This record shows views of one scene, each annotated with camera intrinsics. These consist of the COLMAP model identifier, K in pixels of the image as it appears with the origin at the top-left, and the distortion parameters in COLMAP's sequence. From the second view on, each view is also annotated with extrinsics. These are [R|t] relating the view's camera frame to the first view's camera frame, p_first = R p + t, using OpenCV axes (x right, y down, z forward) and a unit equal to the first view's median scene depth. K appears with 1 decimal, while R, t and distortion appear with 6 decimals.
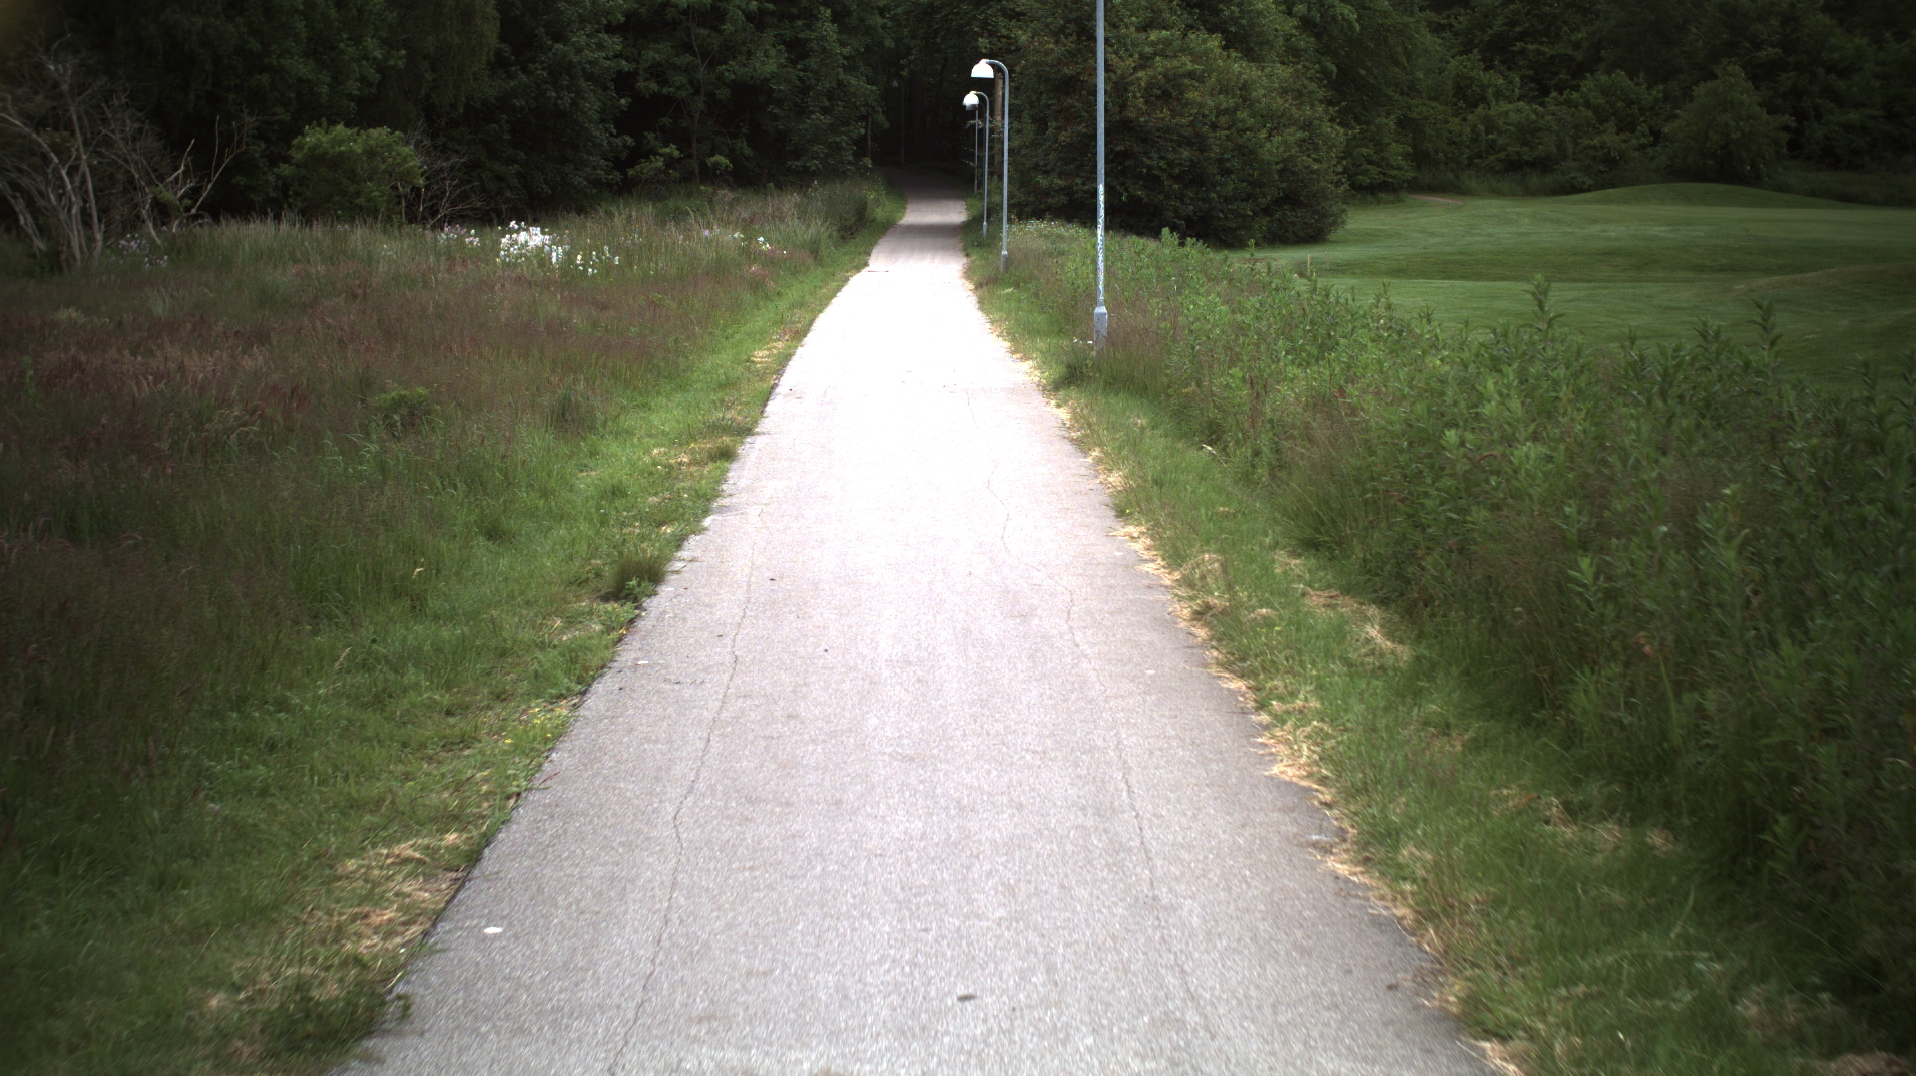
lens RADIAL K [[3527.3, 0, 958.0], [0, 3527.3, 538.0], [0, 0, 1]] dist [-0.290232, 0.306351]
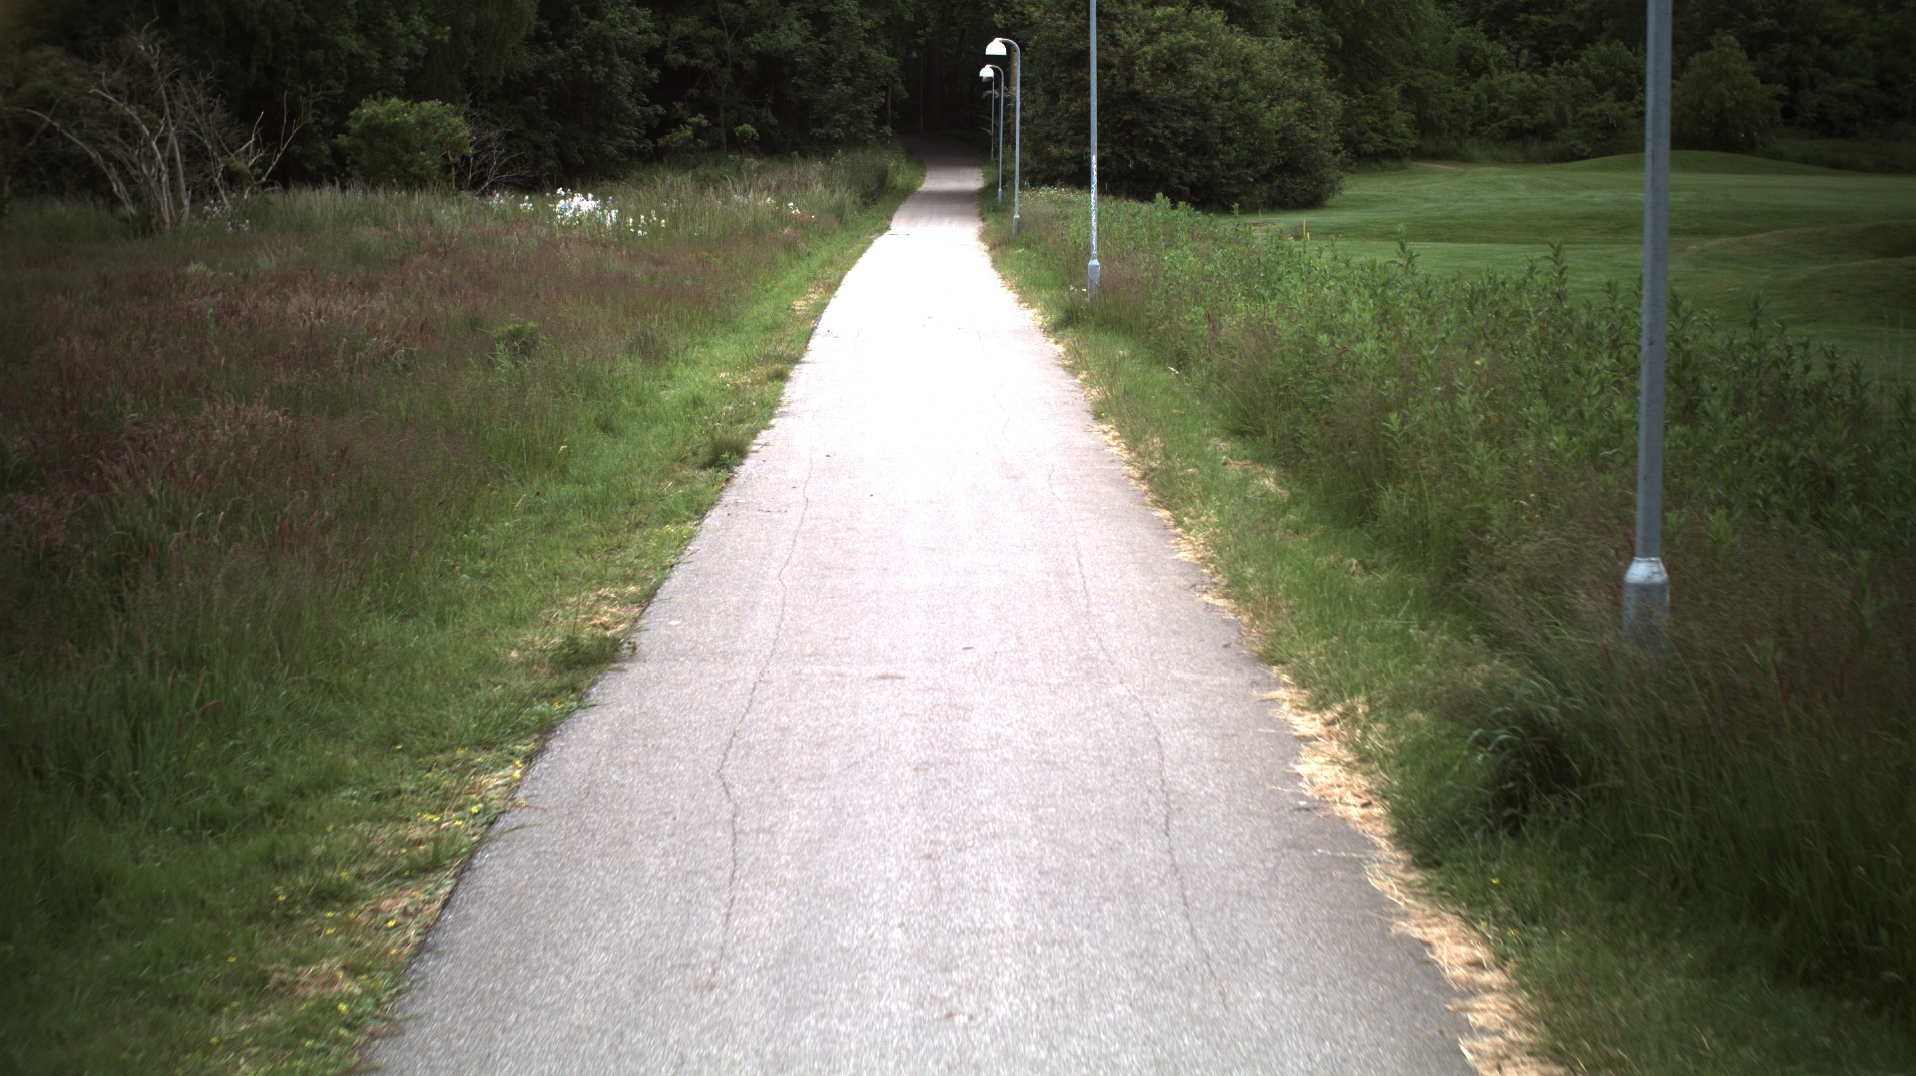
lens RADIAL K [[3527.3, 0, 958.0], [0, 3527.3, 538.0], [0, 0, 1]] dist [-0.290232, 0.306351]
pose [[0.999986, -0.000731, -0.005304, 0.000555], [0.000780, 0.999956, 0.009308, 0.005161], [0.005297, -0.009312, 0.999943, -0.055314]]
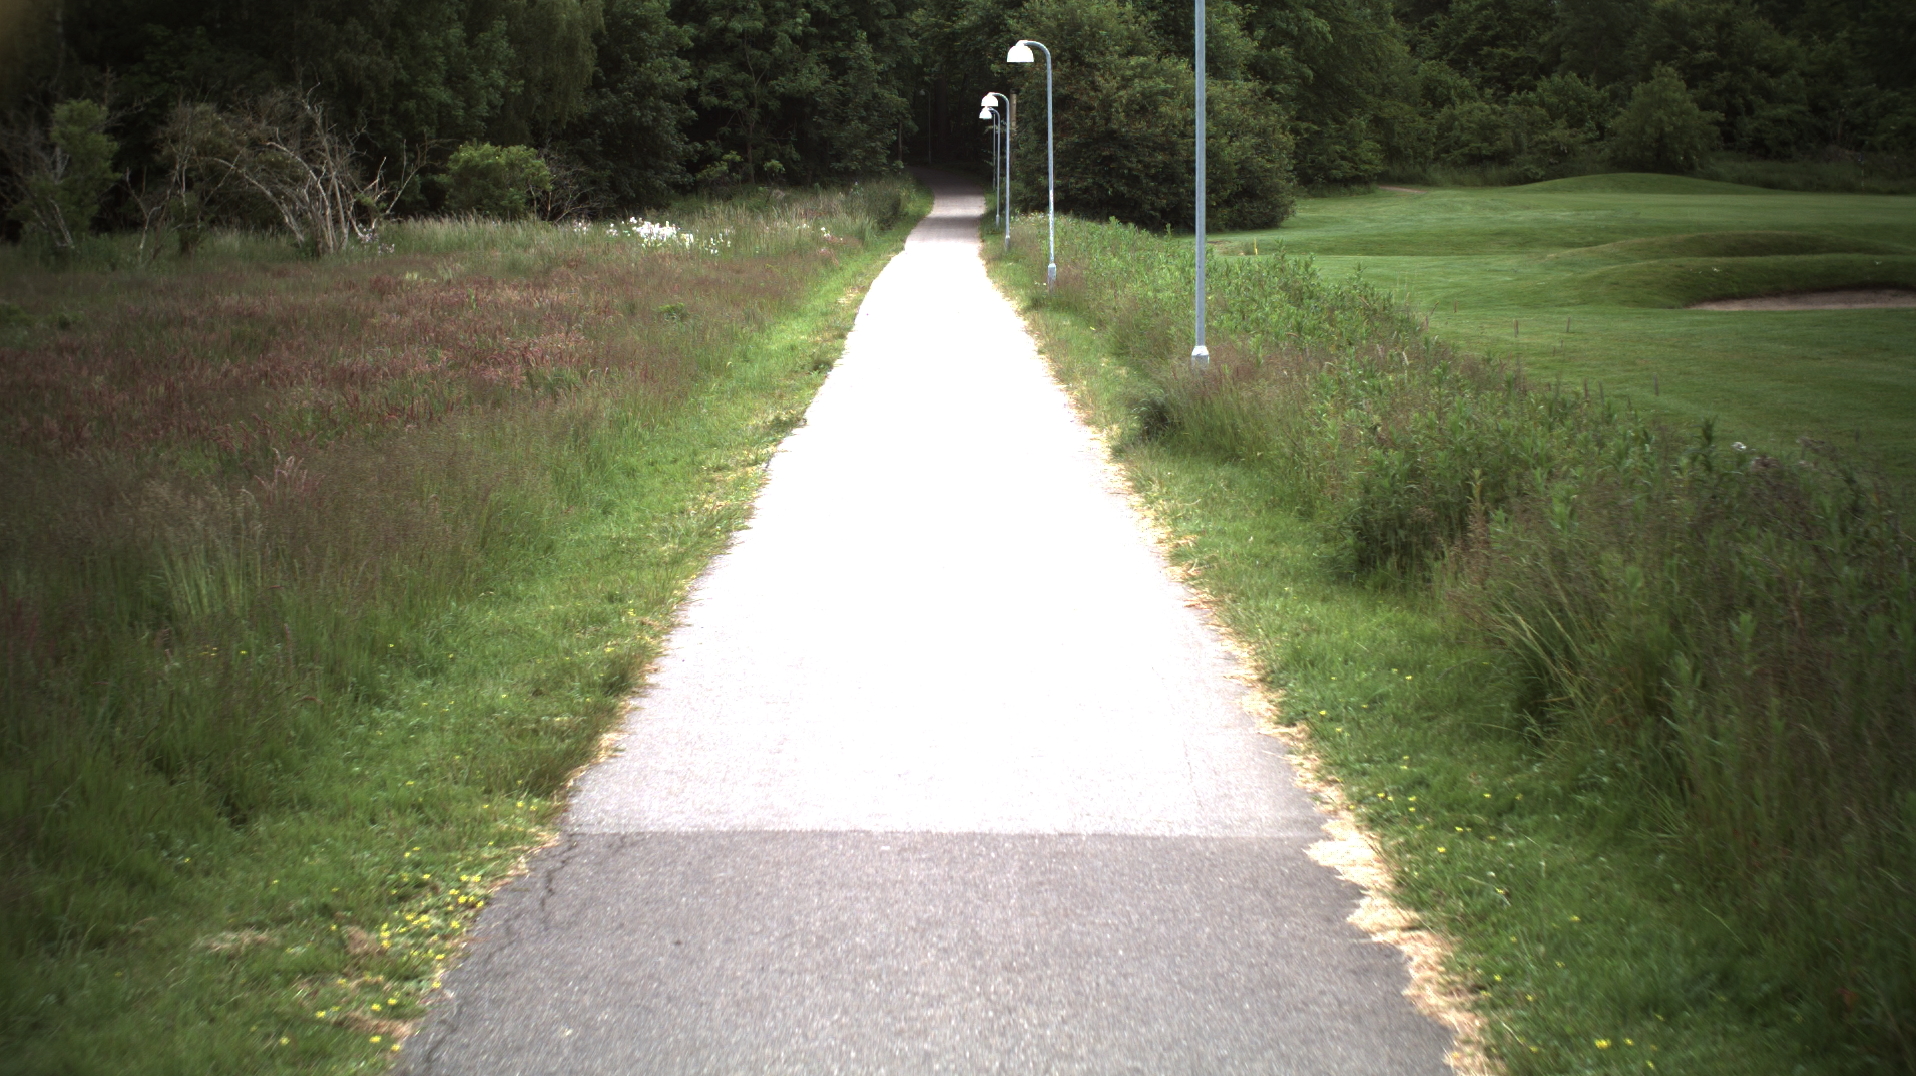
lens RADIAL K [[3527.3, 0, 958.0], [0, 3527.3, 538.0], [0, 0, 1]] dist [-0.290232, 0.306351]
pose [[0.999910, -0.010334, -0.008567, 0.003018], [0.010350, 0.999945, 0.001825, 0.020262], [0.008548, -0.001913, 0.999962, -0.222611]]
